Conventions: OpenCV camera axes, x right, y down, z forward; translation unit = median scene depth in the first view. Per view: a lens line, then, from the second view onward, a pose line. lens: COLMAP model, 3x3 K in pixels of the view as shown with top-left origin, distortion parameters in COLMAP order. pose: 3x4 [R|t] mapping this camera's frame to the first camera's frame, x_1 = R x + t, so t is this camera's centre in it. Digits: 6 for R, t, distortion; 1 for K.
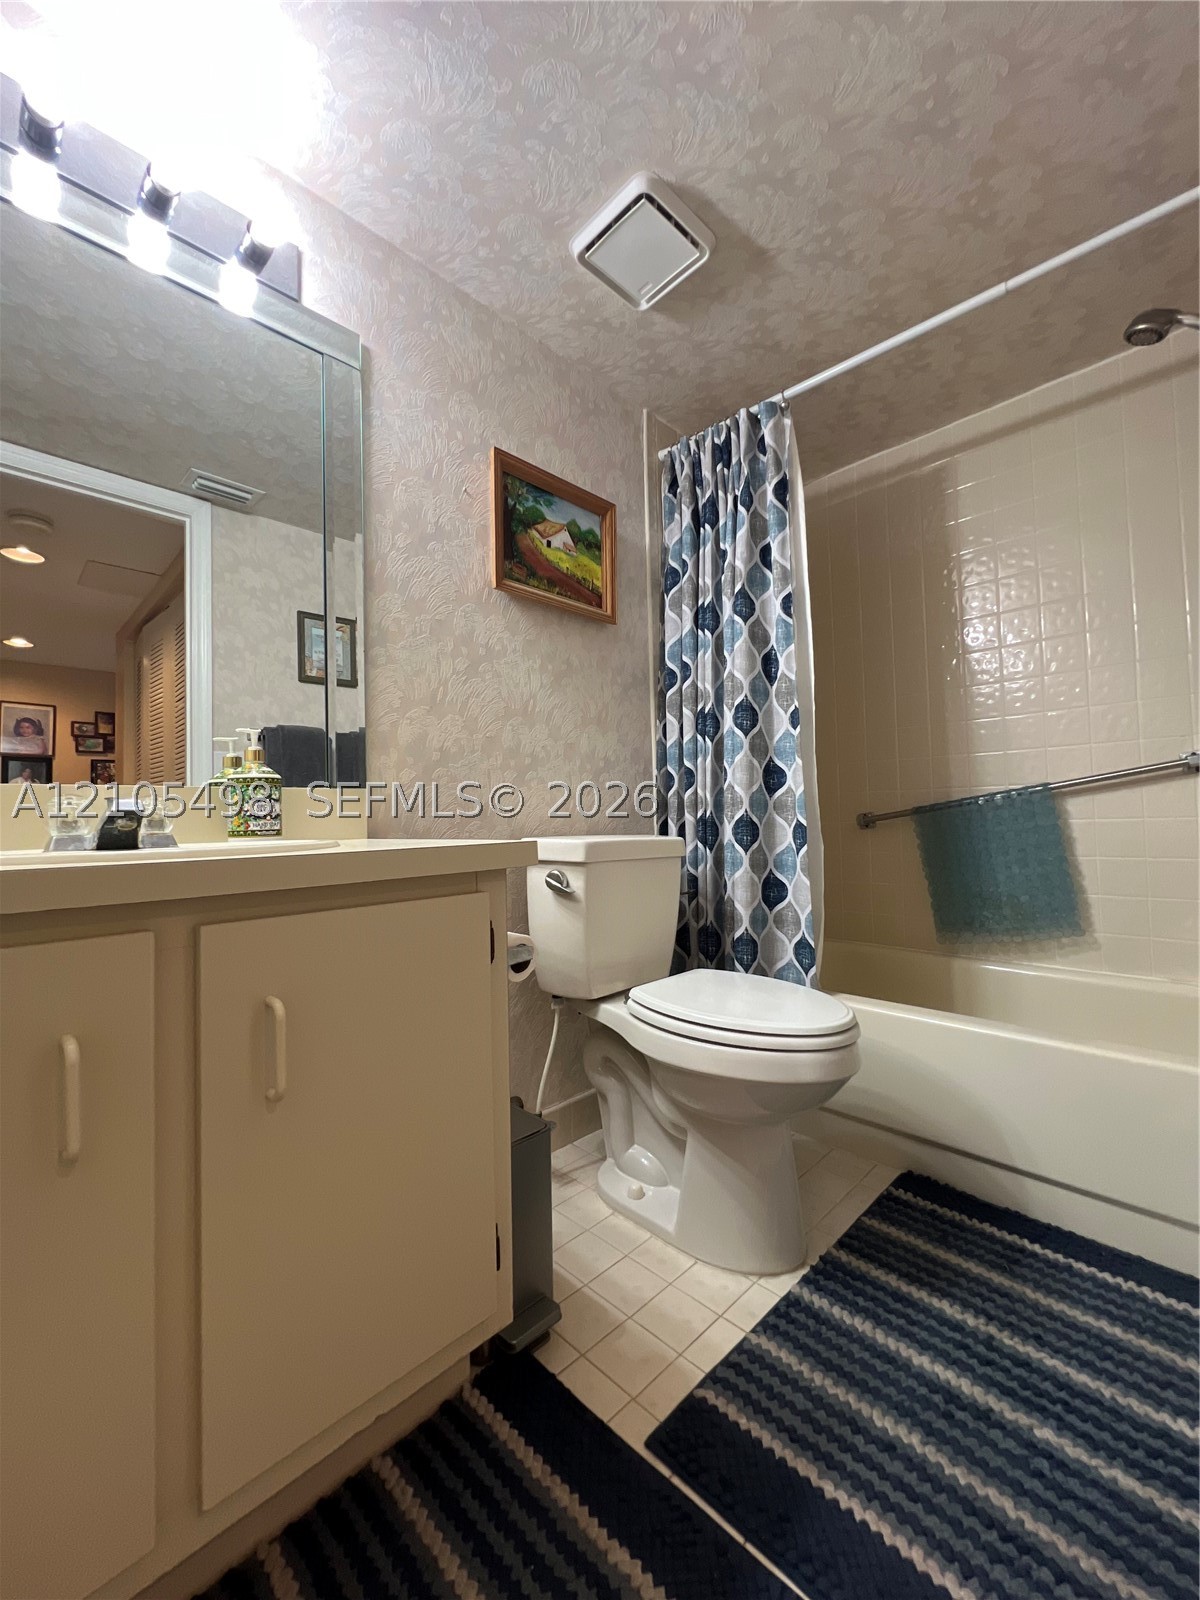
lens RADIAL K [[642.4, 0, 606.7], [0, 642.4, 799.1], [0, 0, 1]] dist [-0.005760, -0.000056]
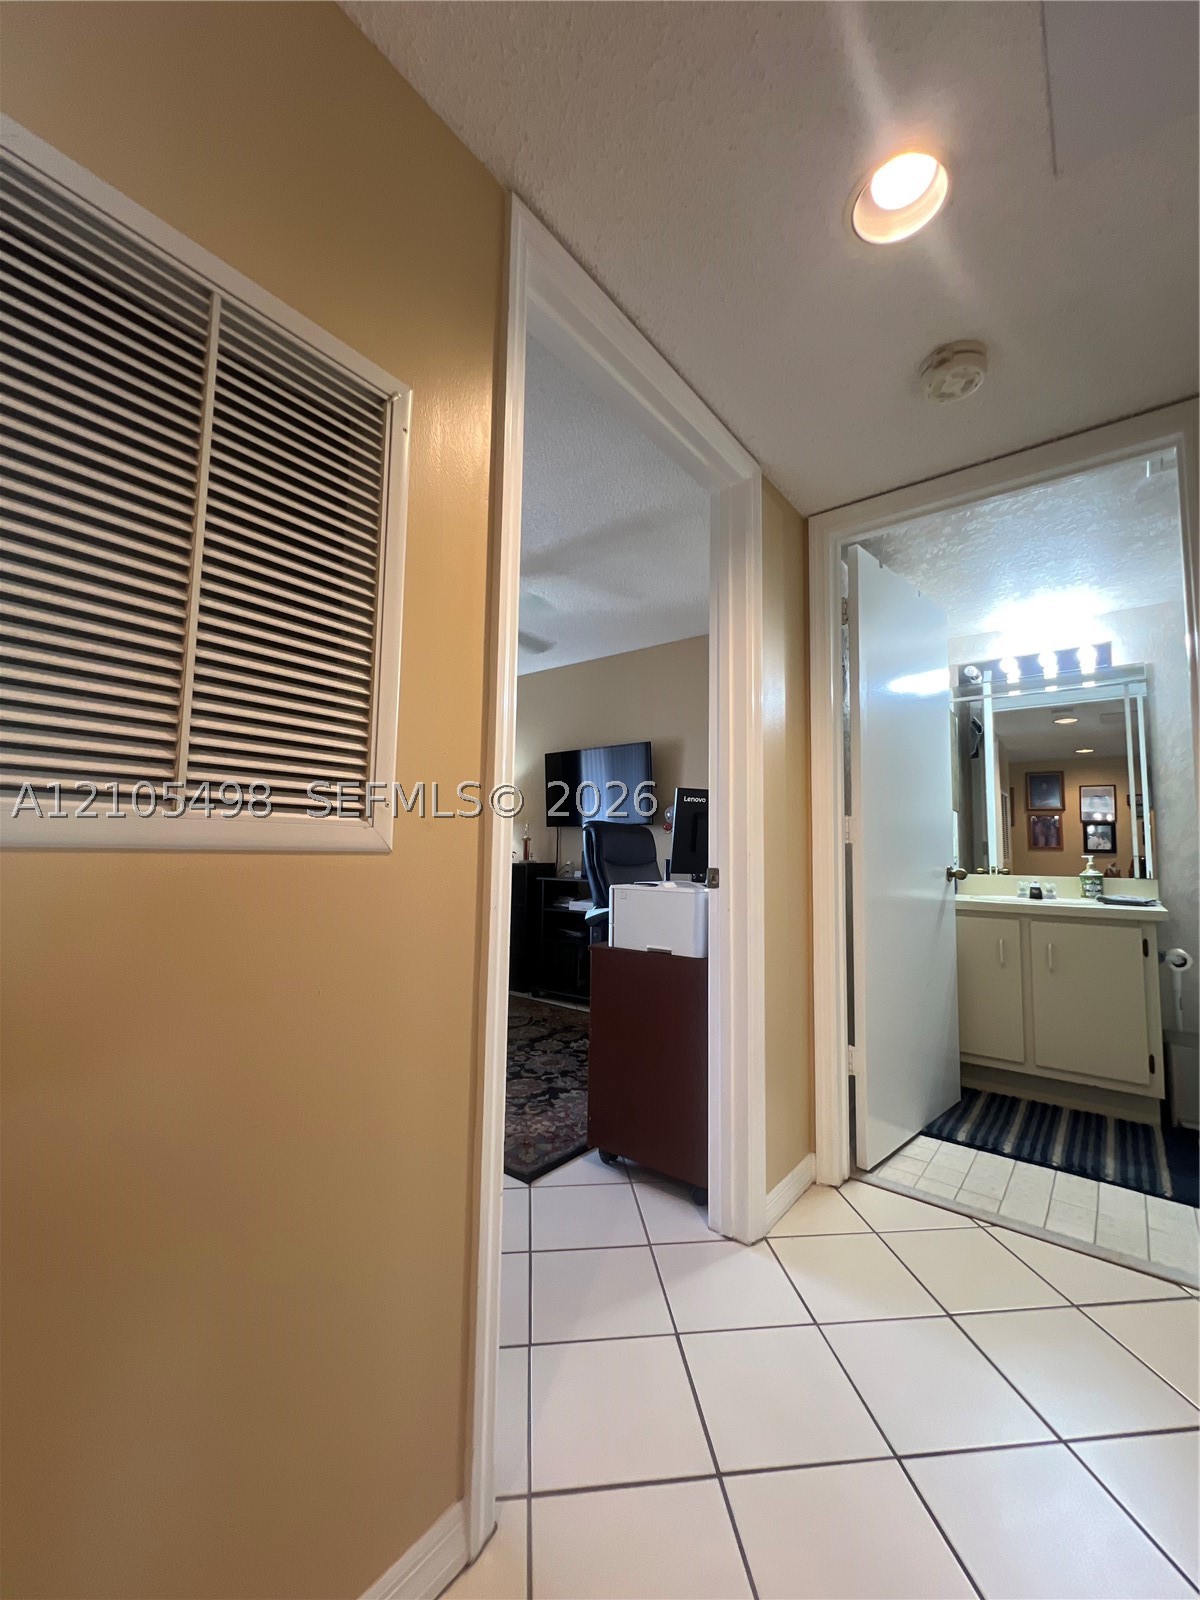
lens RADIAL K [[642.0, 0, 600.0], [0, 642.0, 800.0], [0, 0, 1]] dist [-0.000207, -0.000621]
pose [[0.121752, -0.054580, -0.991059, 2.145560], [0.015152, 0.998473, -0.053127, -0.274018], [0.992445, -0.008548, 0.122393, -1.523921]]
